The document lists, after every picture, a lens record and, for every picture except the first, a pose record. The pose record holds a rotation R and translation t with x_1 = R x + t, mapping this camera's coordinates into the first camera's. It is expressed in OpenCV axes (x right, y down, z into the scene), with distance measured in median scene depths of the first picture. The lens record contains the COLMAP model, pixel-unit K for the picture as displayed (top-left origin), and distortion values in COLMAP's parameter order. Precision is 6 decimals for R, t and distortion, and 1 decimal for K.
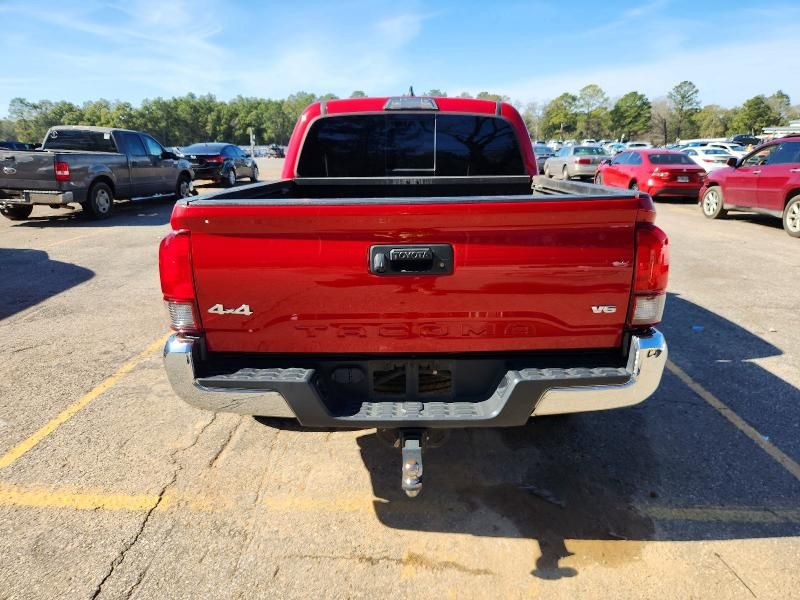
lens RADIAL K [[536.9, 0, 401.1], [0, 536.9, 299.3], [0, 0, 1]] dist [0.020538, -0.004806]
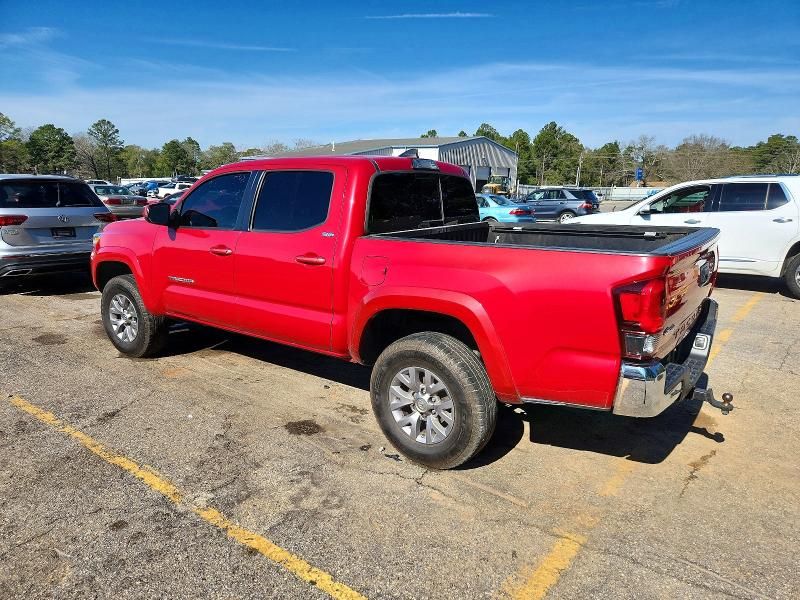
lens RADIAL K [[536.9, 0, 402.9], [0, 536.9, 300.2], [0, 0, 1]] dist [0.020538, -0.004806]
pose [[0.589067, -0.161110, 0.791861, -1.298650], [0.210942, 0.976605, 0.041778, -0.182837], [-0.780066, 0.142427, 0.609271, 0.504126]]
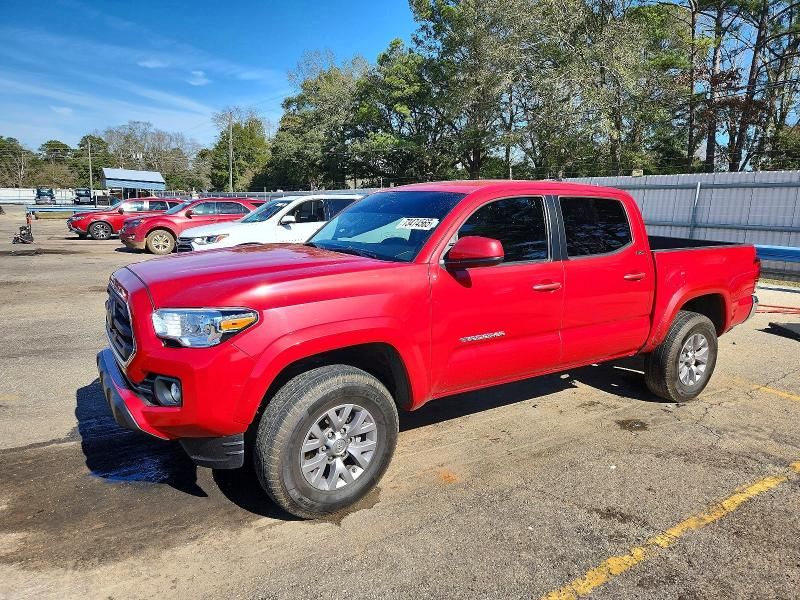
lens RADIAL K [[536.9, 0, 395.8], [0, 536.9, 299.5], [0, 0, 1]] dist [0.020538, -0.004806]
pose [[-0.550471, -0.162451, 0.818896, -1.257440], [0.200398, 0.926496, 0.318506, -0.891766], [-0.810446, 0.339434, -0.477454, 2.959295]]
